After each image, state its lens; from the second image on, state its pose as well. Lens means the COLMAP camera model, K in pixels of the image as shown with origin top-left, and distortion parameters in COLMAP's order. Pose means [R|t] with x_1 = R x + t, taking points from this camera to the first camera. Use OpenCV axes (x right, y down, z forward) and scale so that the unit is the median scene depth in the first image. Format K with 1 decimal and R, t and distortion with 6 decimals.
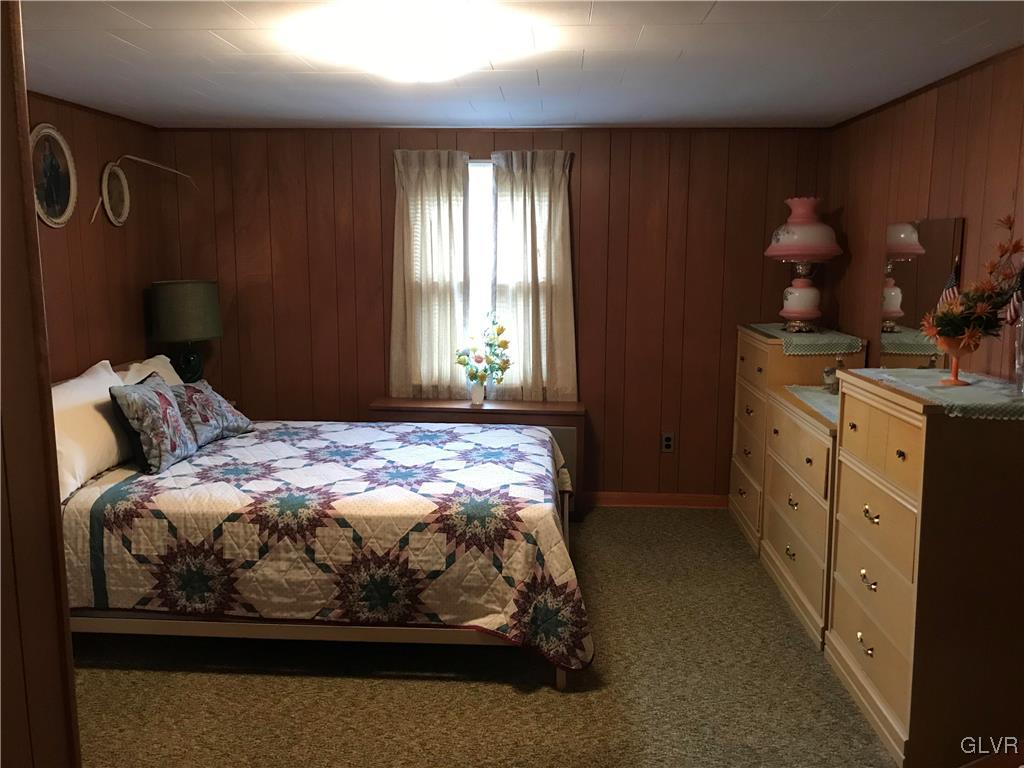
lens RADIAL K [[844.1, 0, 514.6], [0, 844.1, 380.2], [0, 0, 1]] dist [0.037268, -0.033893]
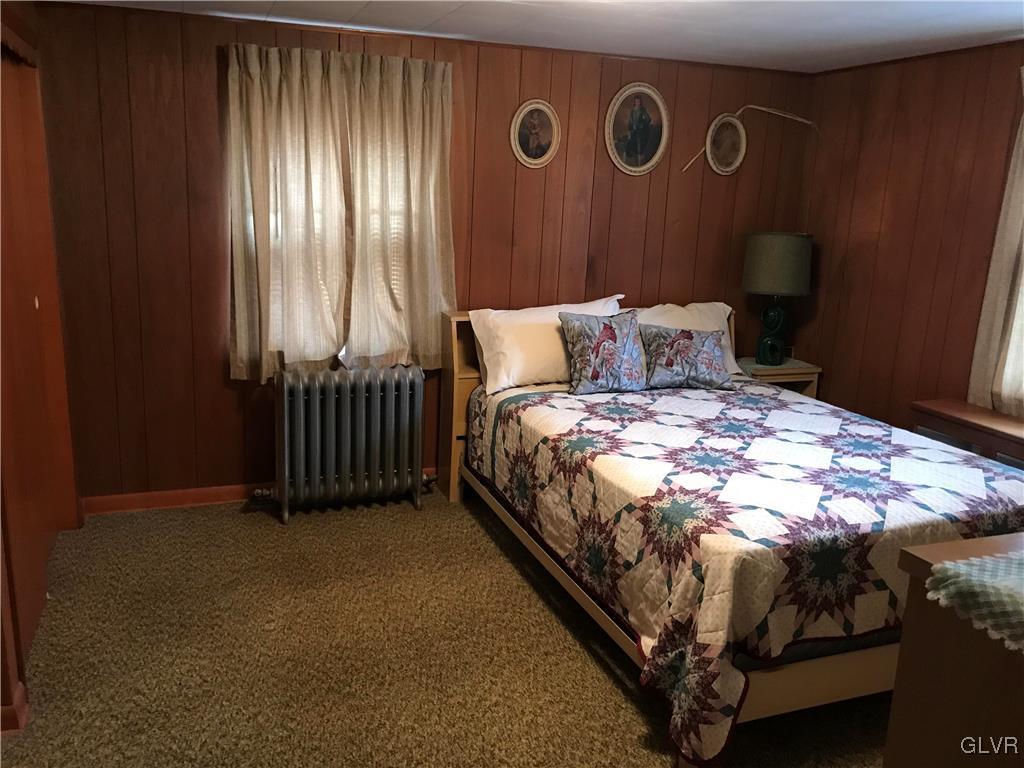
lens RADIAL K [[844.1, 0, 511.8], [0, 844.1, 389.5], [0, 0, 1]] dist [0.037268, -0.033893]
pose [[0.399361, 0.218426, -0.890394, 0.580211], [-0.176481, 0.971355, 0.159132, -0.063718], [0.899647, 0.093587, 0.426470, 0.483758]]
